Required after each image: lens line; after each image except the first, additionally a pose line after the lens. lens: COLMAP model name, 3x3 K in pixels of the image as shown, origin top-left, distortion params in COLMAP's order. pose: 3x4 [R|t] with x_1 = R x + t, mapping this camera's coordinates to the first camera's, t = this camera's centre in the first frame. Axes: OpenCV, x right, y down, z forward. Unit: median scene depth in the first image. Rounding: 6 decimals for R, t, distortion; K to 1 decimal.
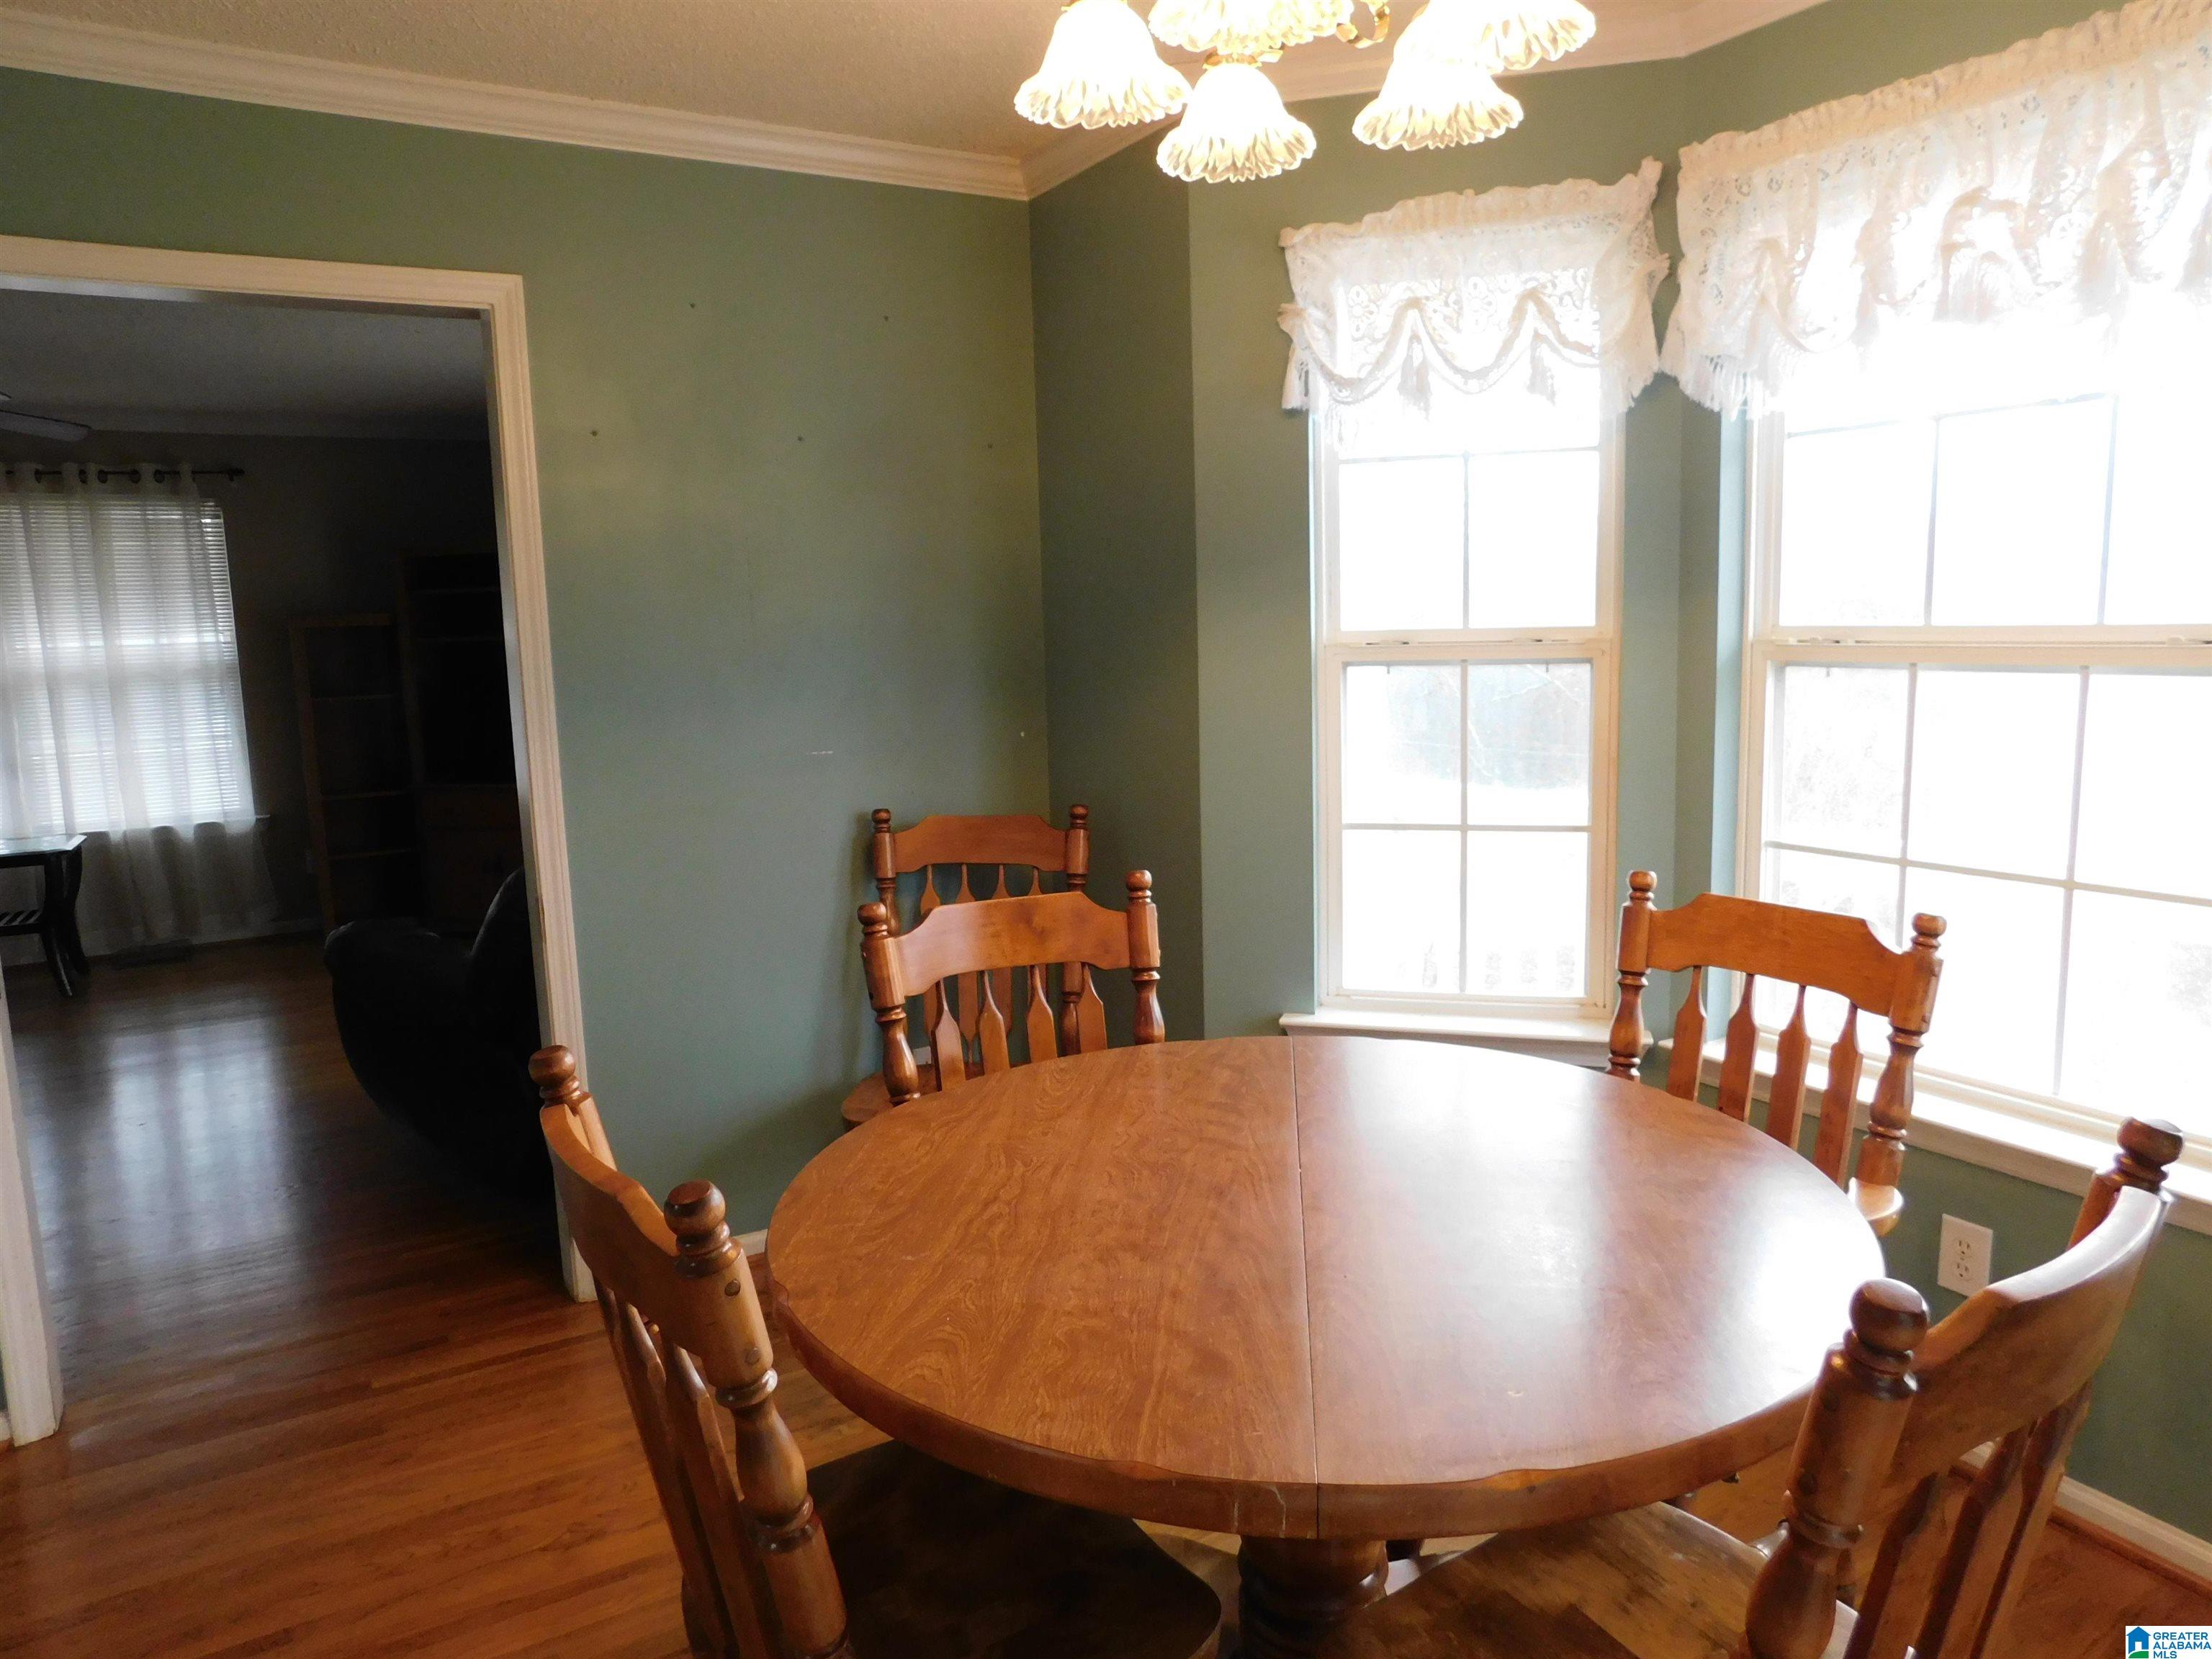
lens RADIAL K [[1464.8, 0, 1106.0], [0, 1464.8, 829.5], [0, 0, 1]] dist [-0.072301, 0.064195]
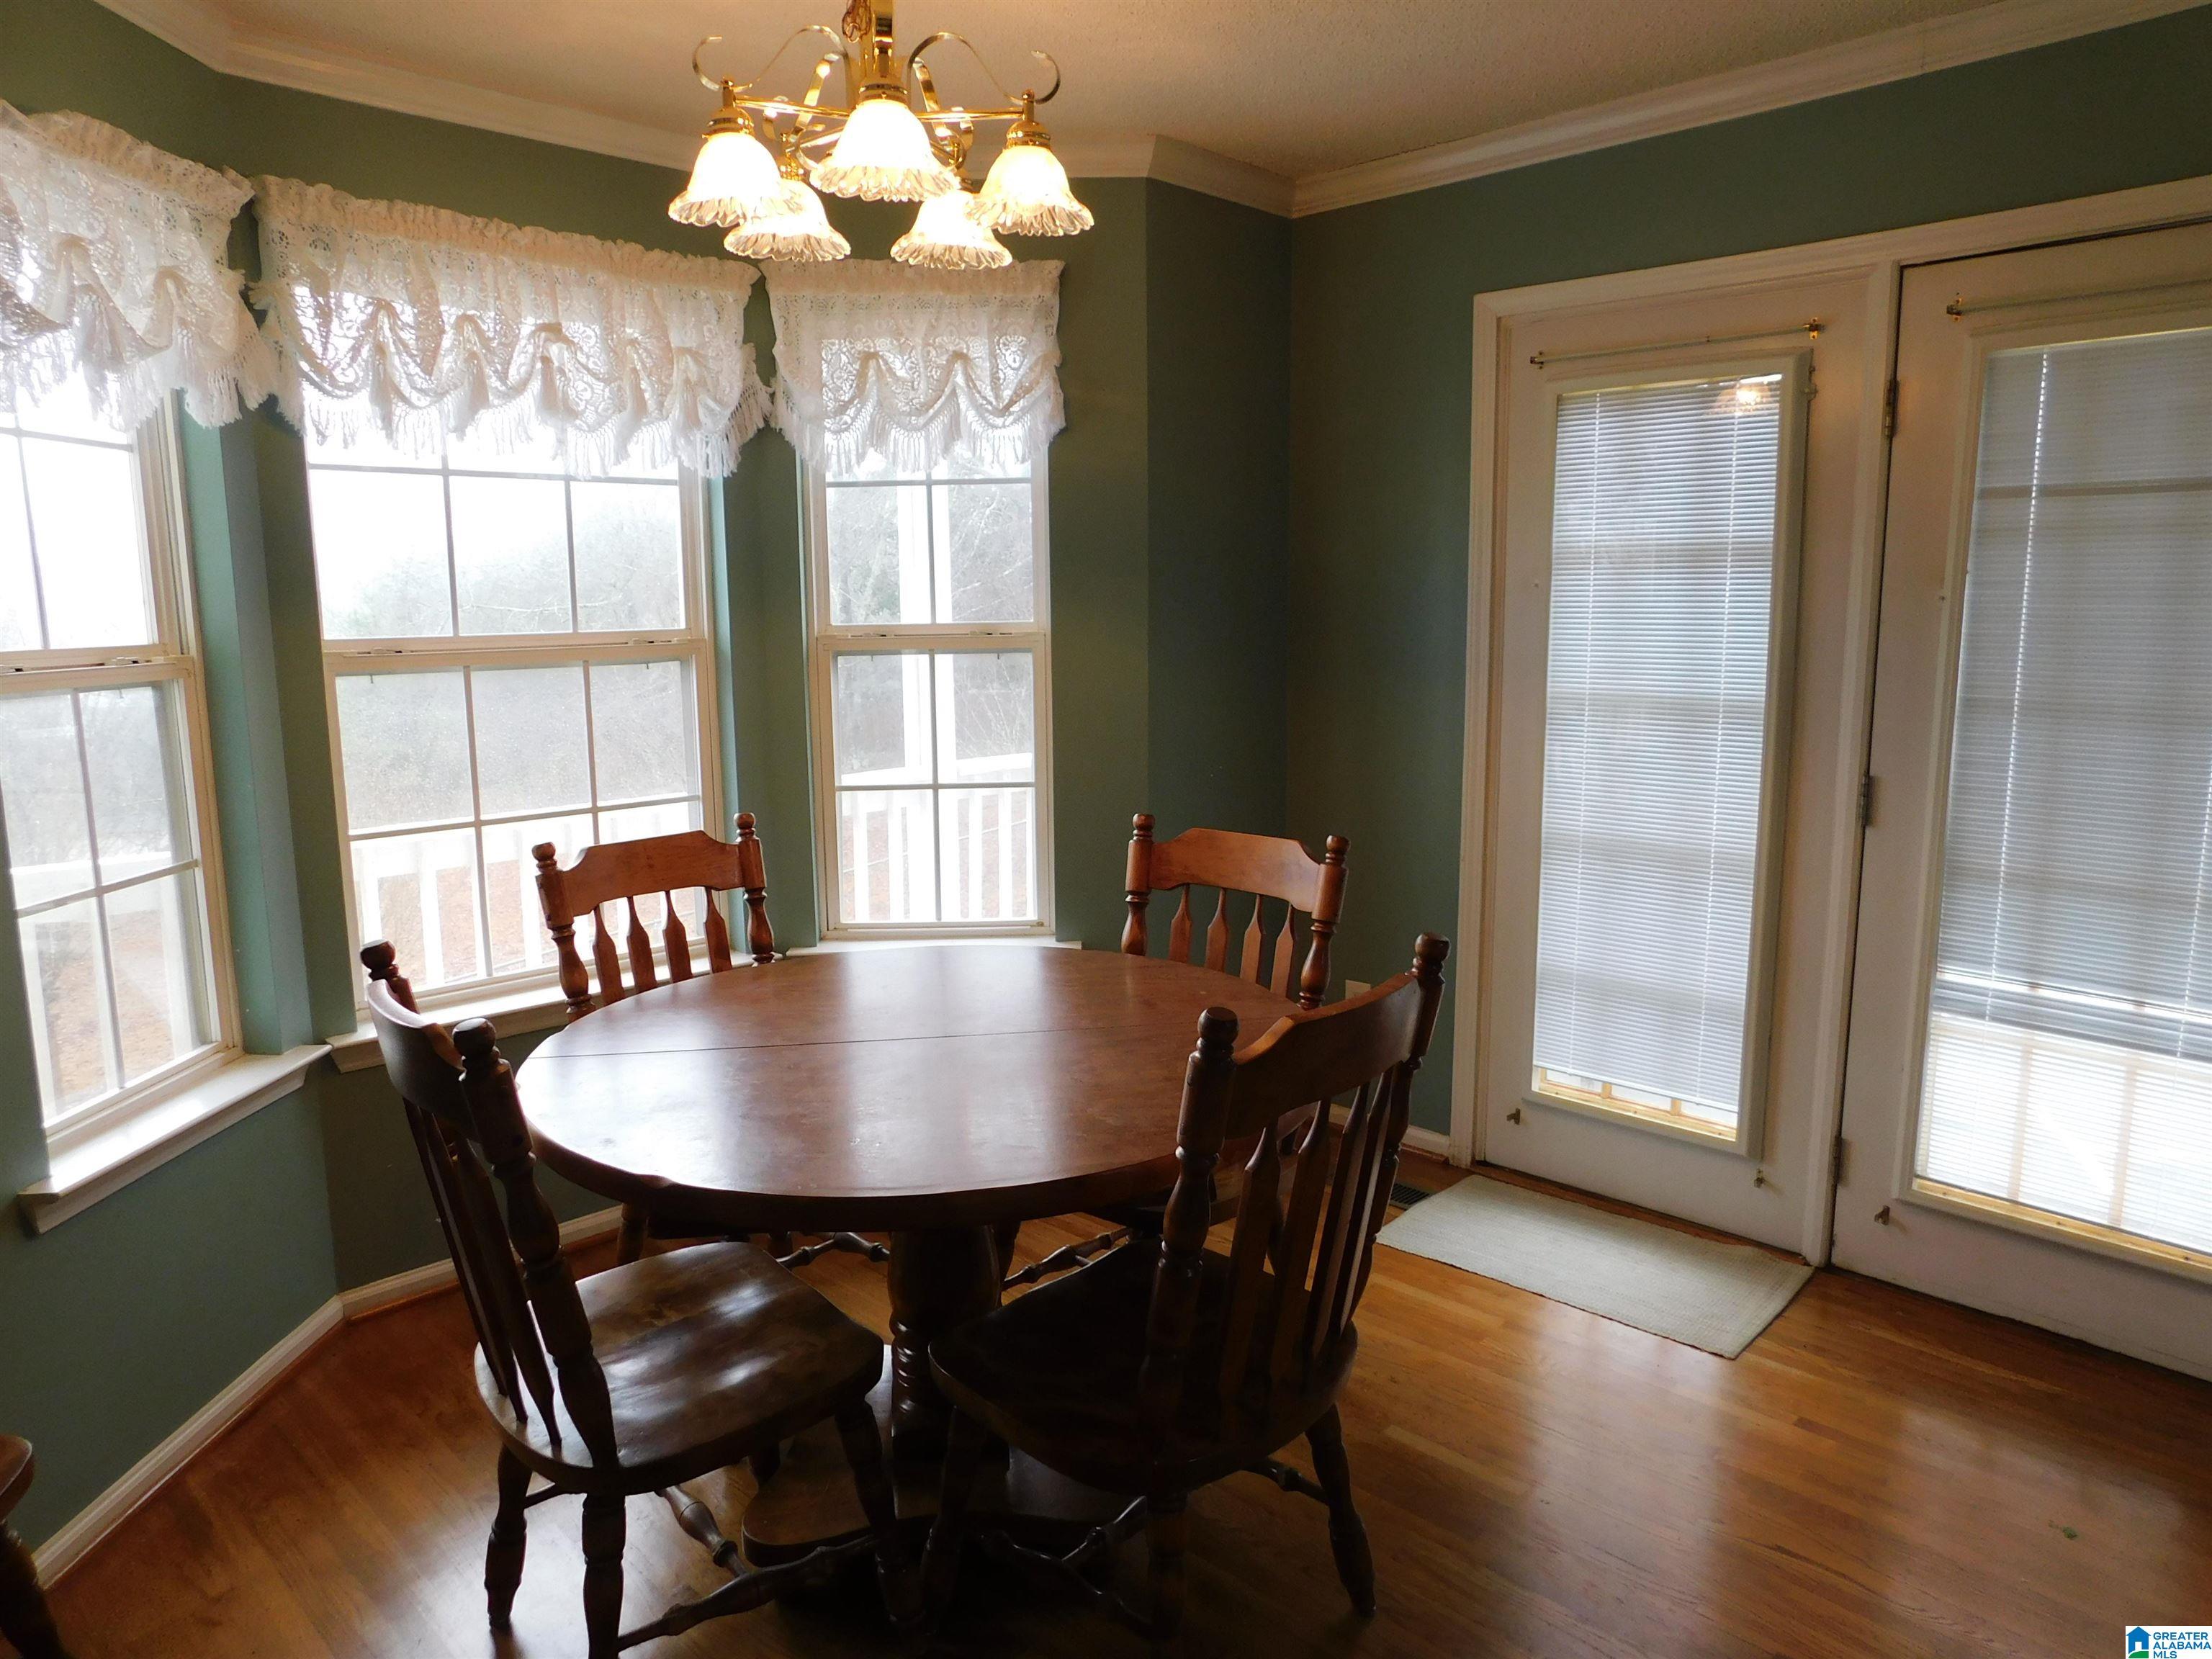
lens RADIAL K [[1464.8, 0, 1106.0], [0, 1464.8, 829.5], [0, 0, 1]] dist [-0.072301, 0.064195]
pose [[-0.261985, -0.121903, 0.957342, -0.922473], [0.155400, 0.973717, 0.166514, -0.112450], [-0.952478, 0.192395, -0.236156, 0.885377]]
